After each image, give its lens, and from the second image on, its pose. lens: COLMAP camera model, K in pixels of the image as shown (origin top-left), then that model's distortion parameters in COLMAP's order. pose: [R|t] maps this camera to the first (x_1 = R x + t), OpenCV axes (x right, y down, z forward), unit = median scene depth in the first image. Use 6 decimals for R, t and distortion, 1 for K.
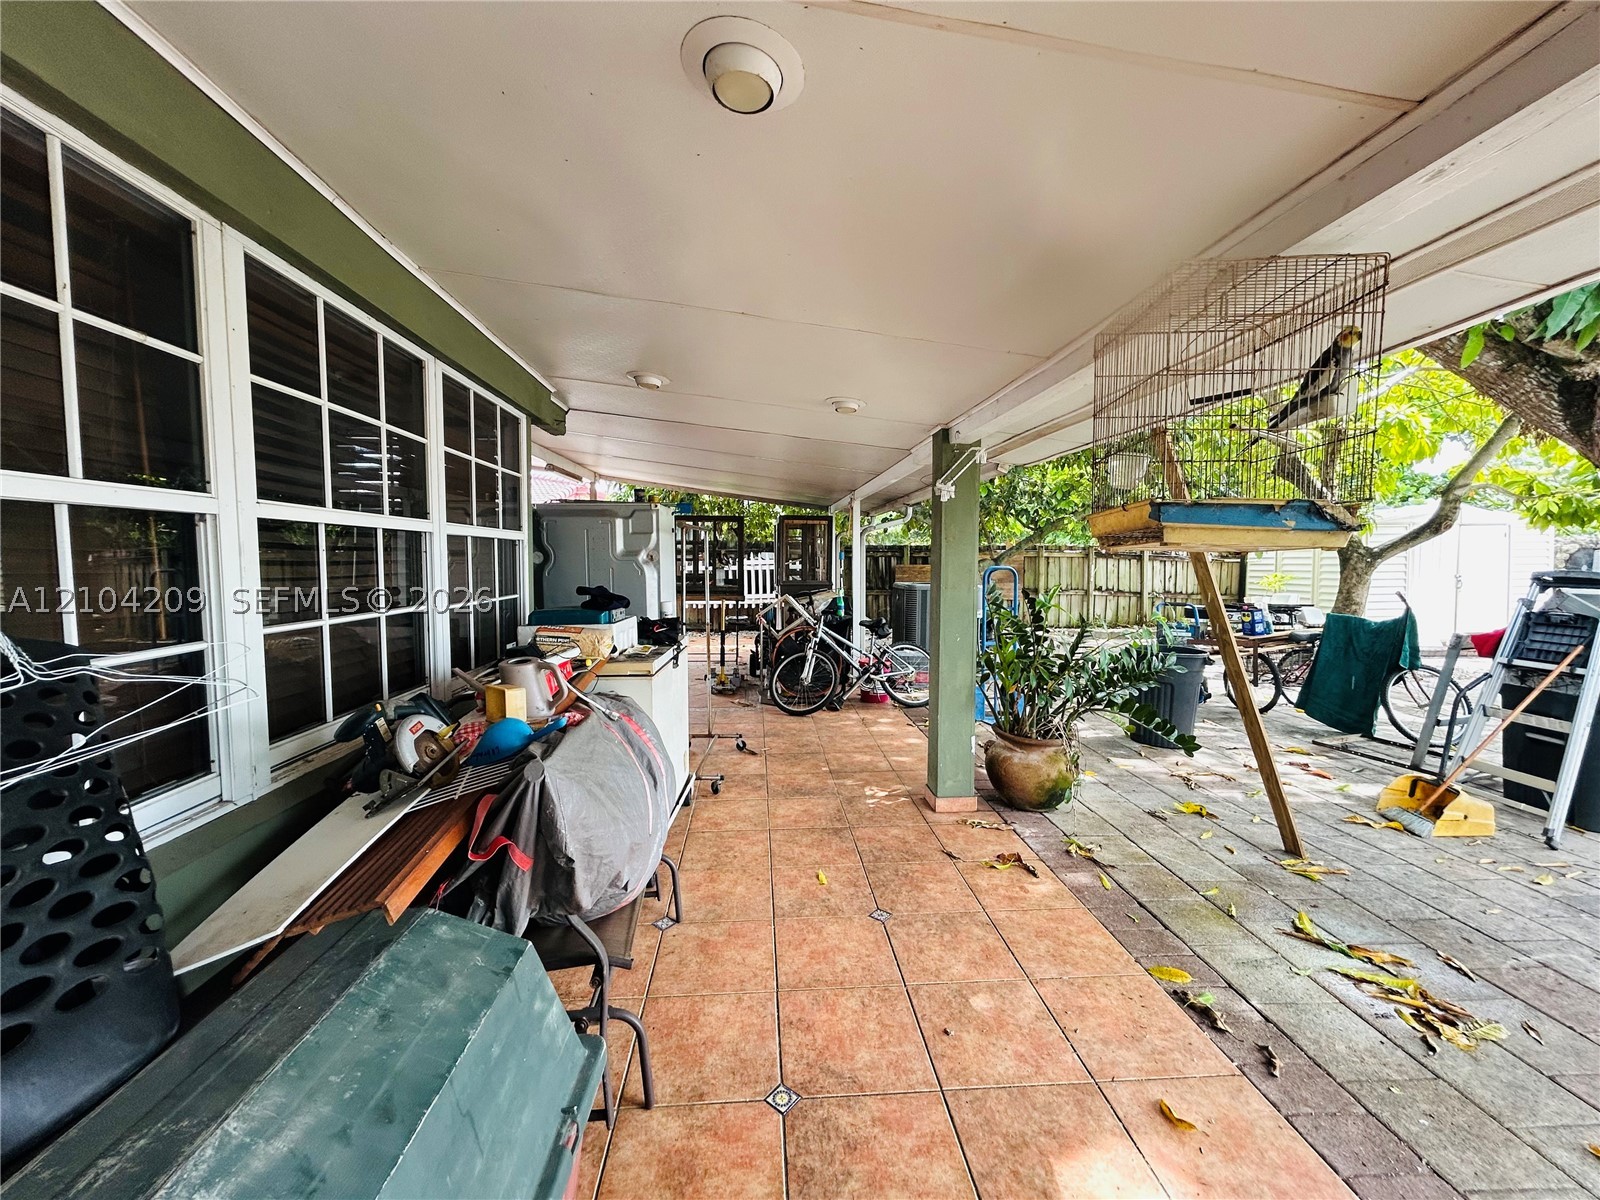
lens RADIAL K [[644.8, 0, 799.4], [0, 644.8, 596.6], [0, 0, 1]] dist [-0.002174, 0.002341]
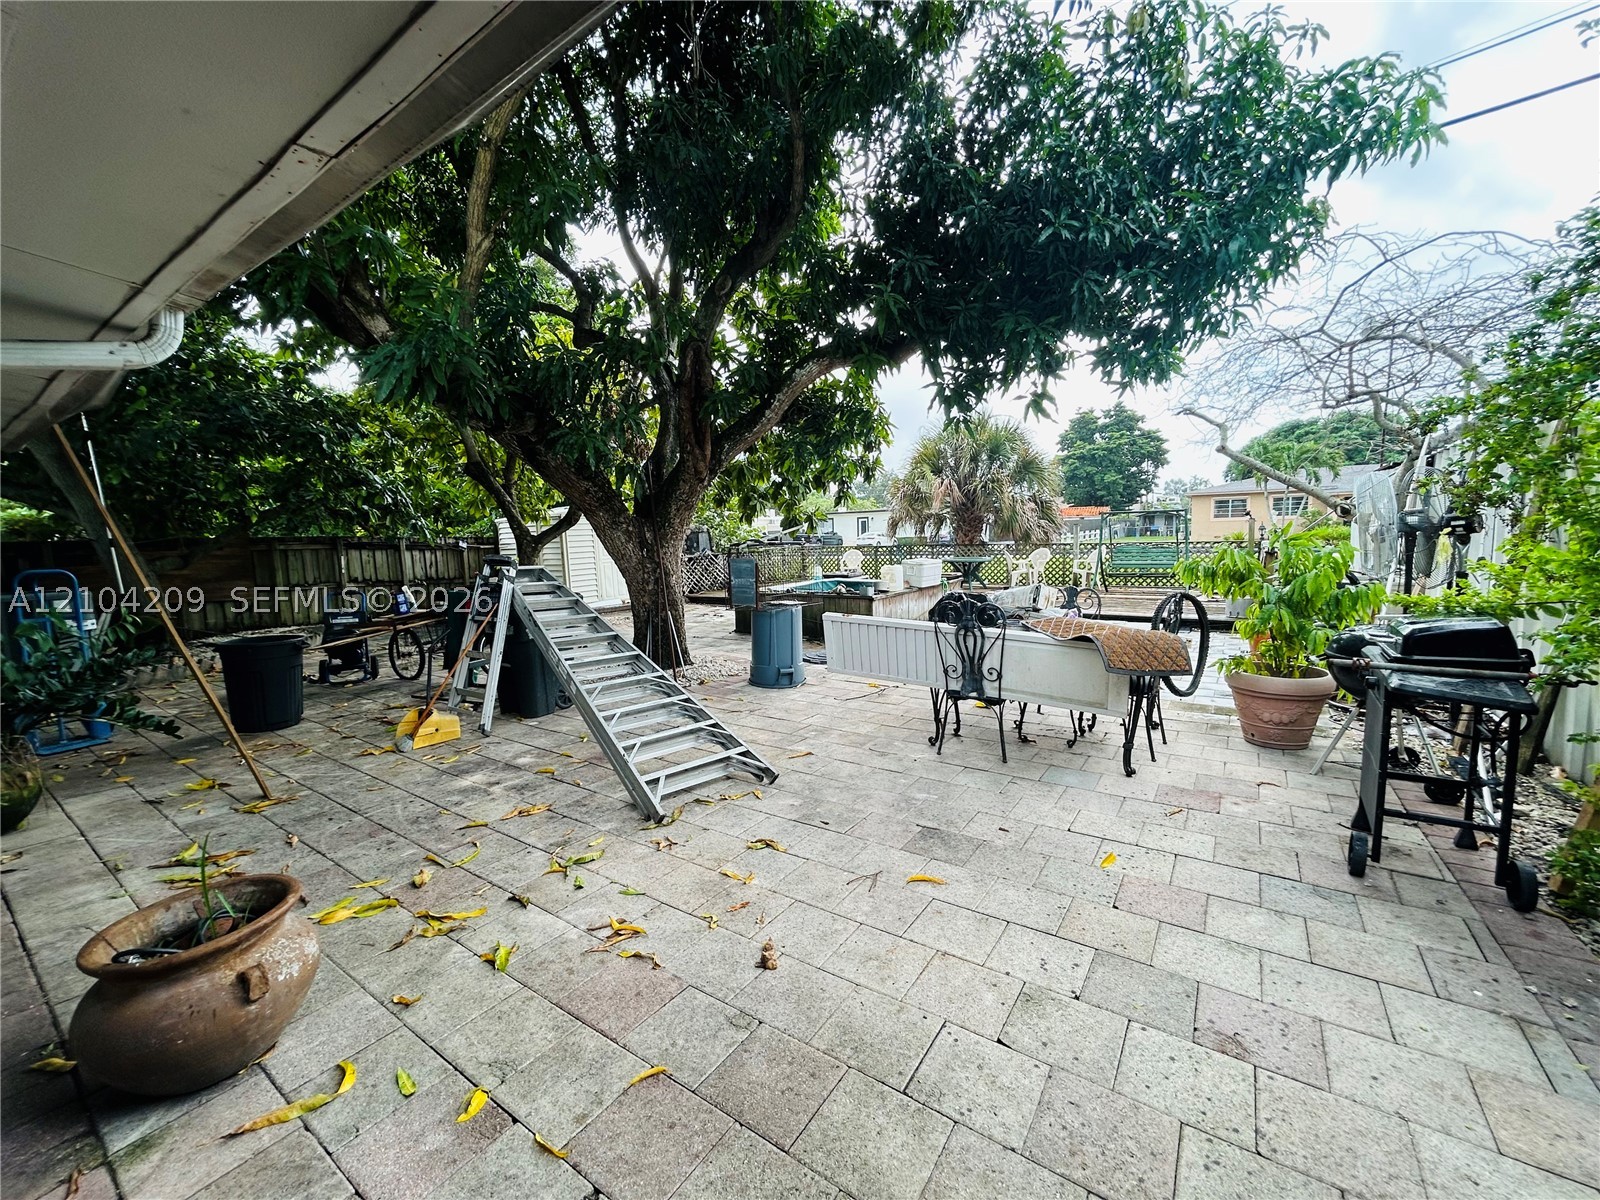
lens RADIAL K [[644.8, 0, 801.7], [0, 644.8, 599.4], [0, 0, 1]] dist [-0.002174, 0.002341]
pose [[0.624339, -0.095882, 0.775246, 0.470820], [0.076317, 0.995178, 0.061622, 0.028975], [-0.777416, 0.020692, 0.628646, -0.541718]]
